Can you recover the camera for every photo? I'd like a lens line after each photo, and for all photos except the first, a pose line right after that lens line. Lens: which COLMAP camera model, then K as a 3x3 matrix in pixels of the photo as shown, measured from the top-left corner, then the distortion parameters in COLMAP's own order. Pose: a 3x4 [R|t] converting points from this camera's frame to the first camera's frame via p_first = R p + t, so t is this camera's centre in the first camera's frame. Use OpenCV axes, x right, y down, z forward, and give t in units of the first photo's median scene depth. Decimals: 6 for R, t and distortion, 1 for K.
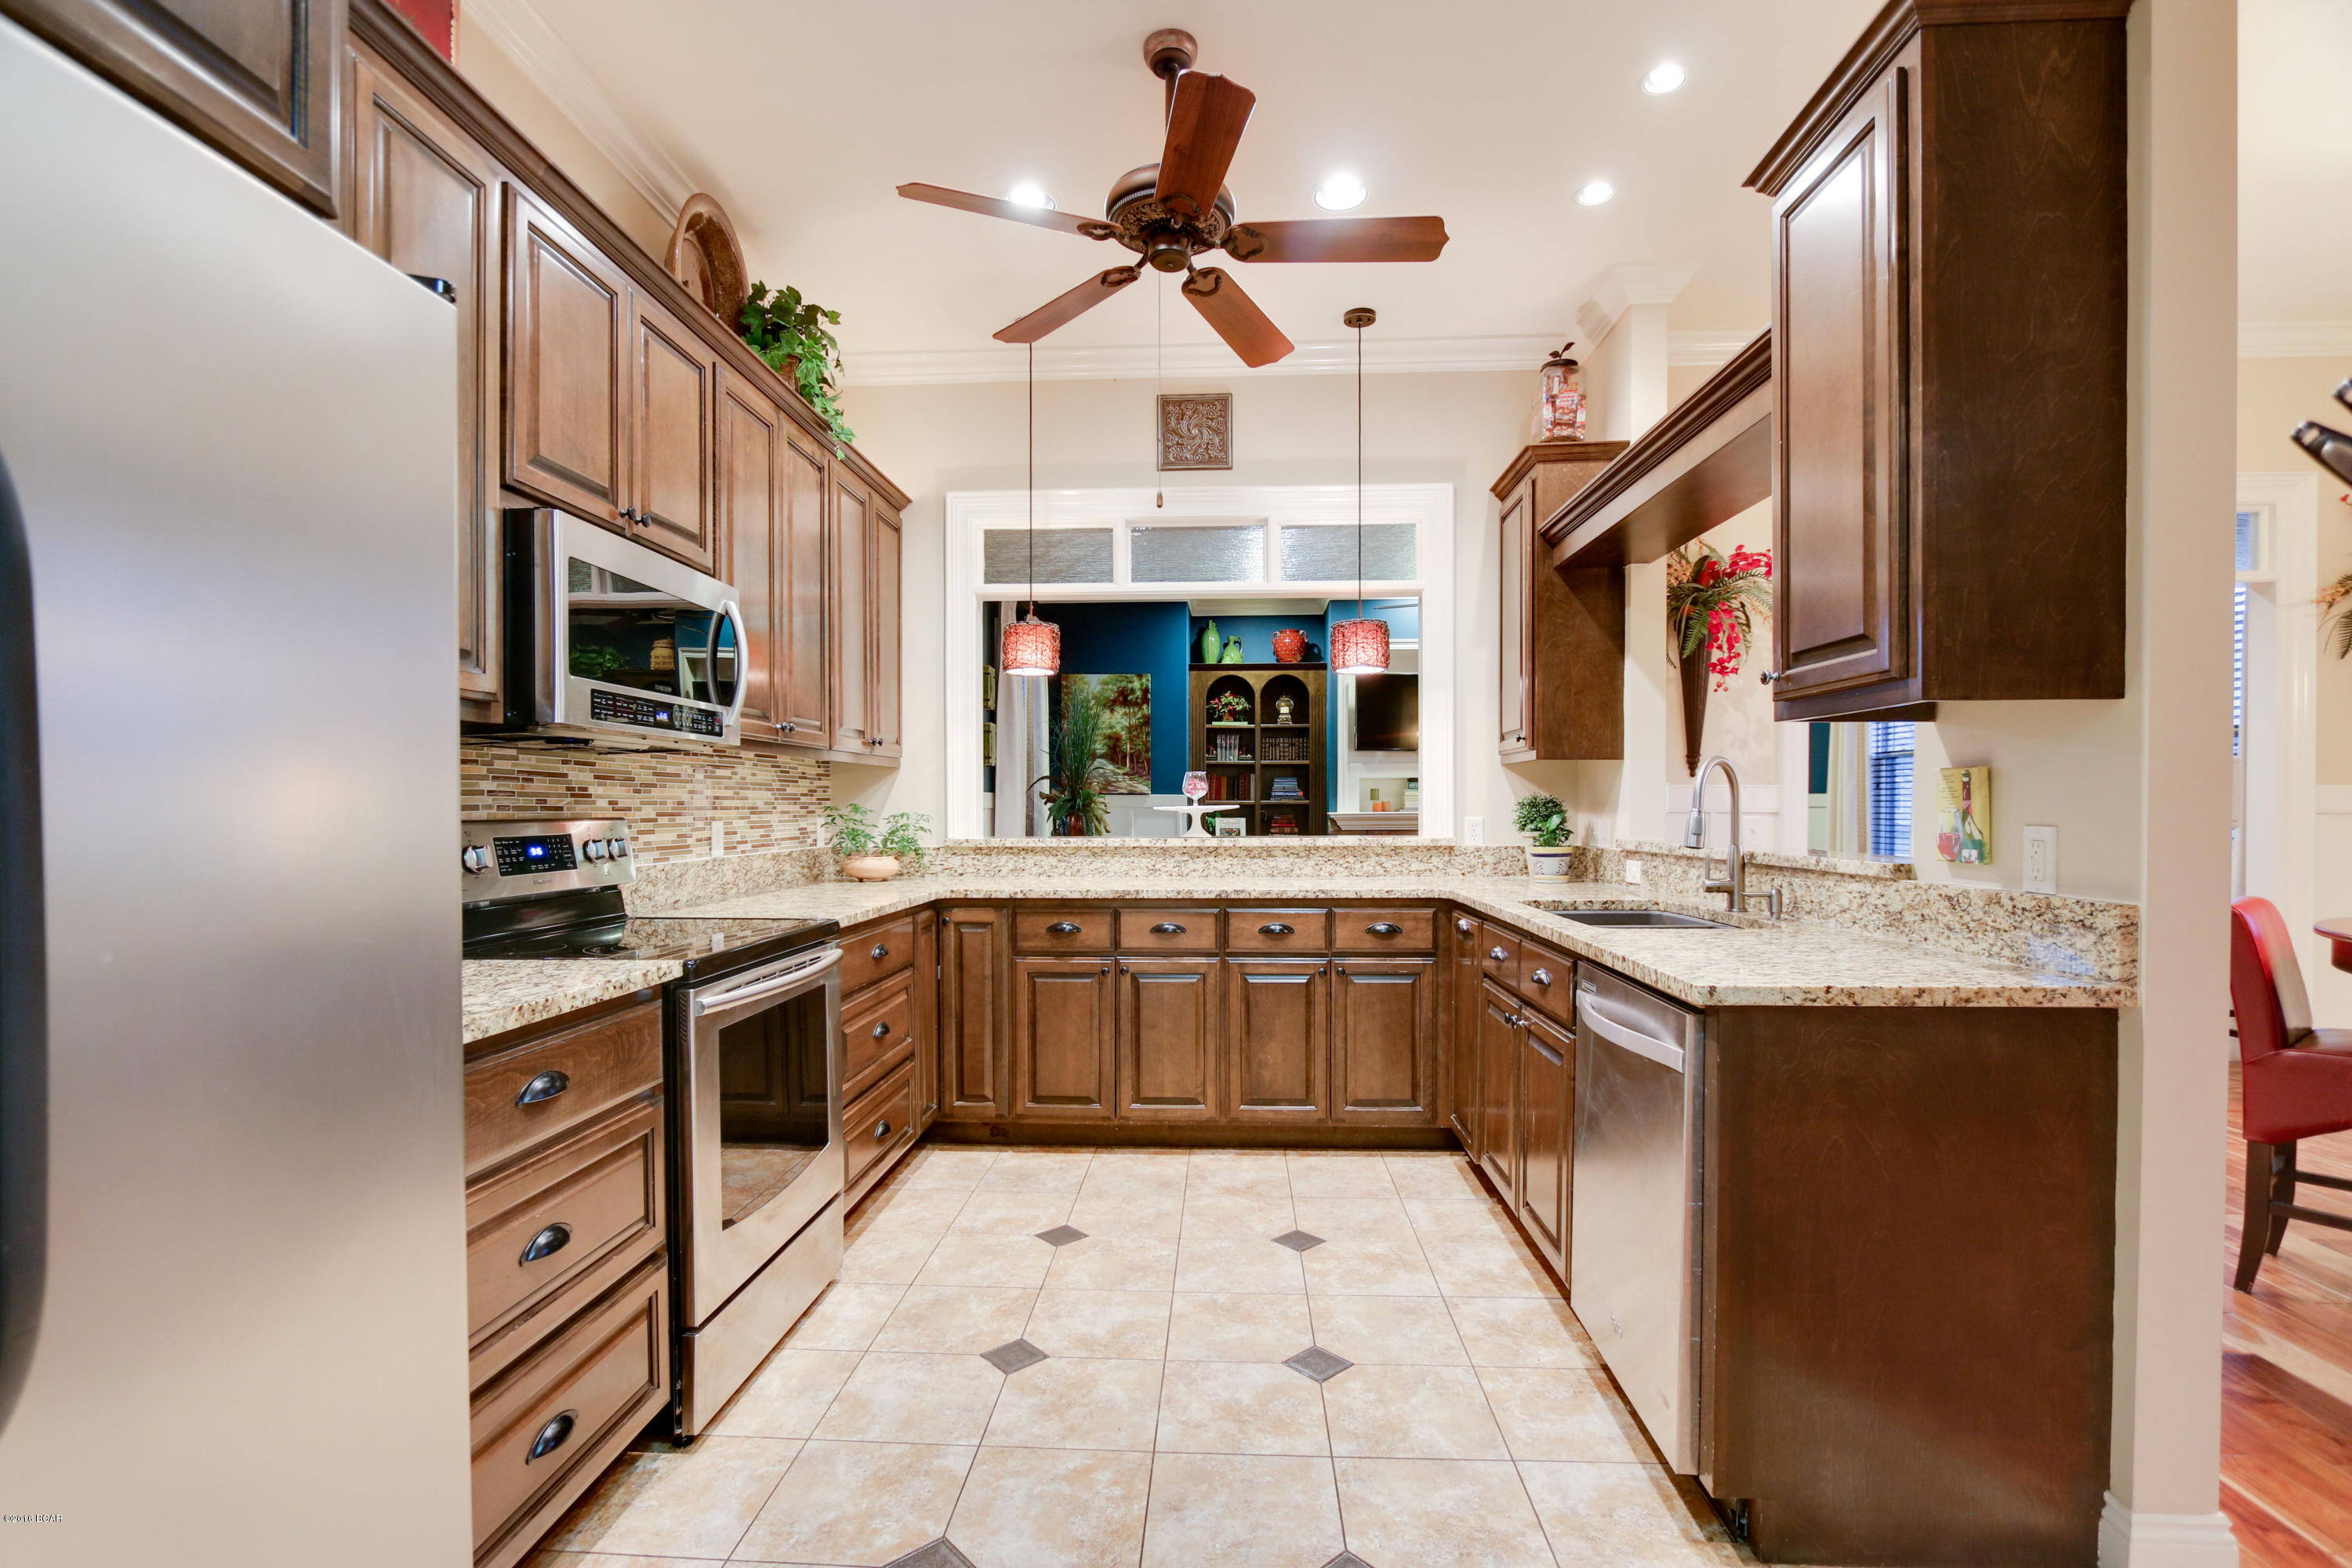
lens RADIAL K [[1078.6, 0, 1174.9], [0, 1078.6, 809.7], [0, 0, 1]] dist [-0.011998, 0.000574]
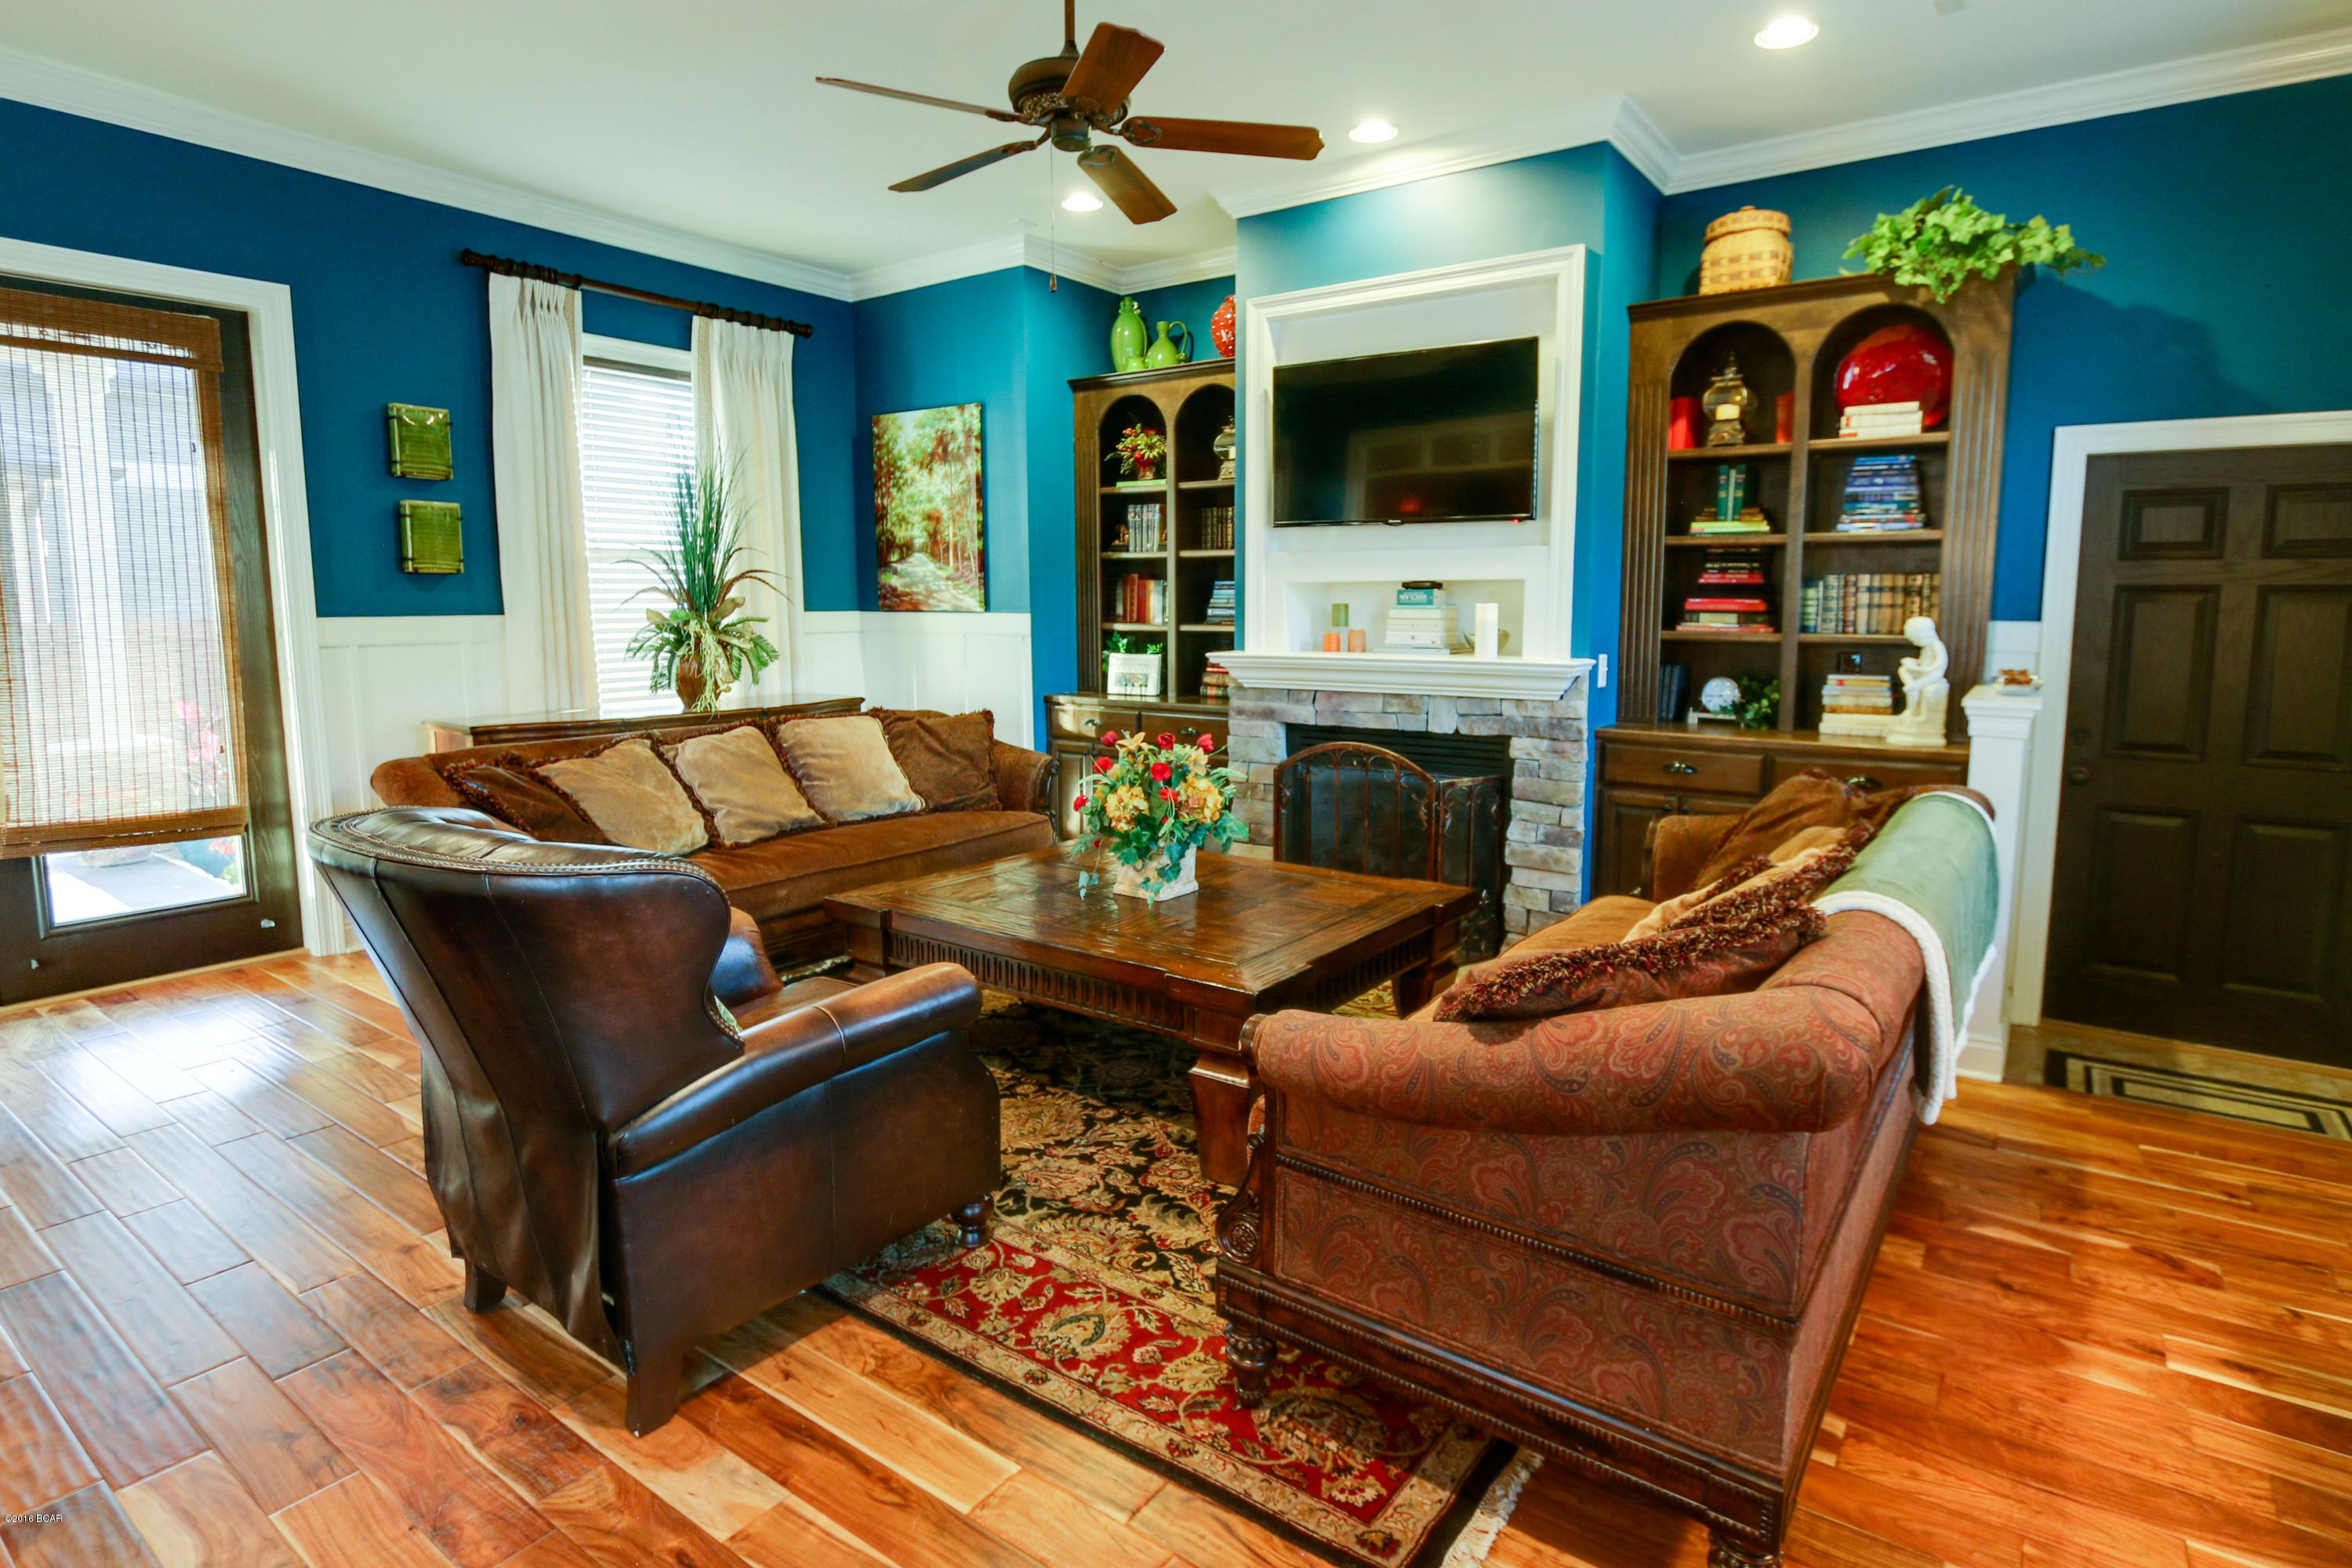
lens RADIAL K [[1203.3, 0, 1233.1], [0, 1203.3, 722.6], [0, 0, 1]] dist [-0.022126, 0.000133]
pose [[0.851546, 0.054598, -0.521429, 1.076916], [-0.009027, 0.995942, 0.089541, -0.035369], [0.524202, -0.071541, 0.848584, 1.261805]]
